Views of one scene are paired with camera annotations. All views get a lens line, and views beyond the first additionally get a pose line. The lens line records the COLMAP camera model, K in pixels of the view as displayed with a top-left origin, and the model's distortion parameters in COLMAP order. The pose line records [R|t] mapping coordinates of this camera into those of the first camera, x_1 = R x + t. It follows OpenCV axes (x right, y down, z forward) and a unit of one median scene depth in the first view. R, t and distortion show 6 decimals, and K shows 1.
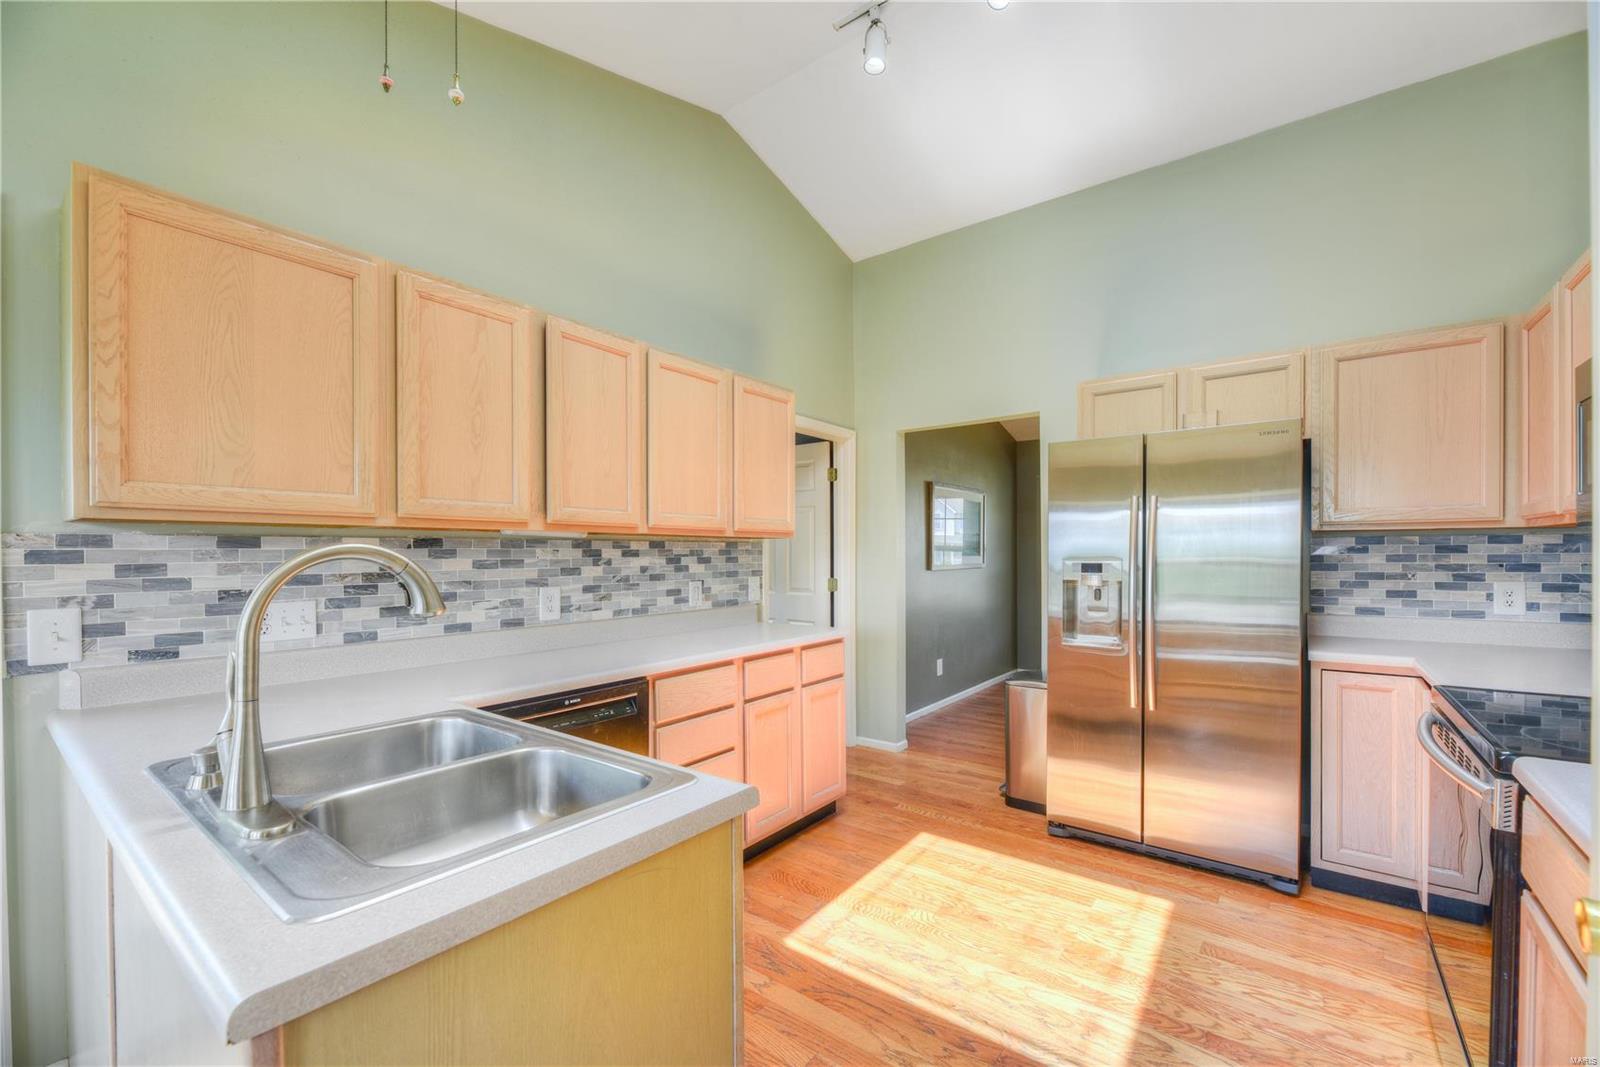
lens RADIAL K [[657.7, 0, 792.8], [0, 657.7, 555.6], [0, 0, 1]] dist [-0.006306, -0.001244]
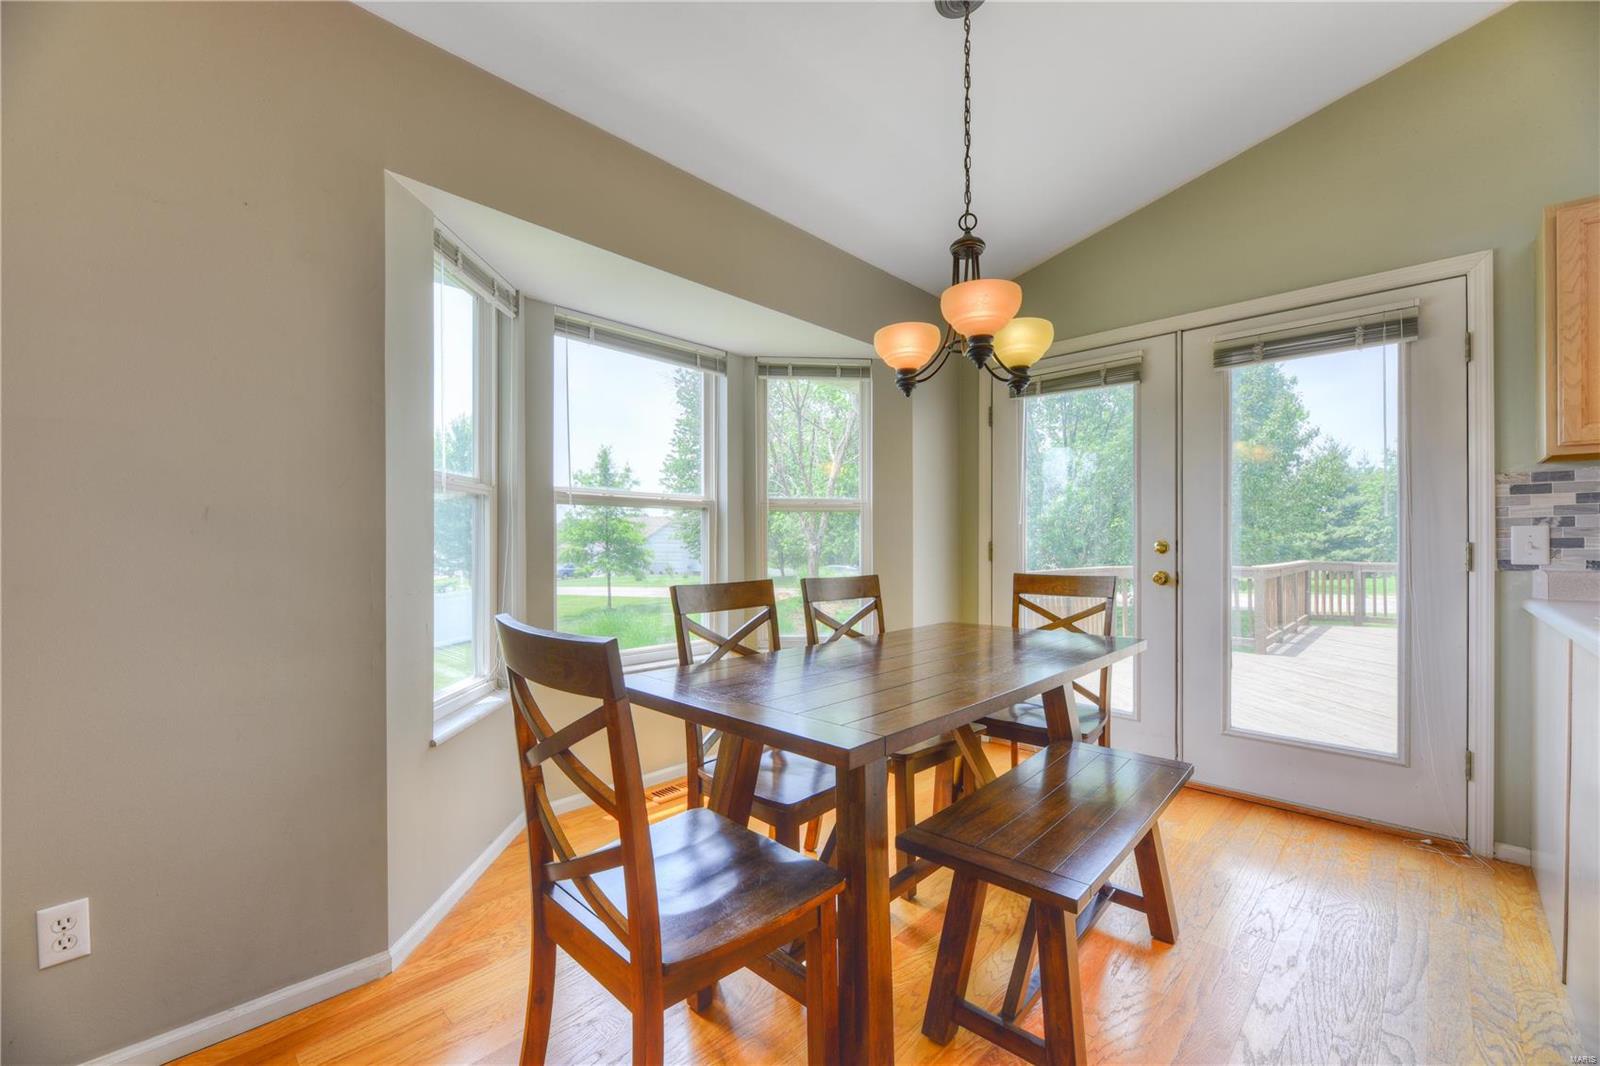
lens RADIAL K [[657.7, 0, 806.1], [0, 657.7, 537.0], [0, 0, 1]] dist [-0.006306, -0.001244]
pose [[-0.101949, 0.002319, -0.994787, 0.429598], [-0.008324, 0.999960, 0.003184, 0.115183], [0.994755, 0.008605, -0.101926, -0.416540]]
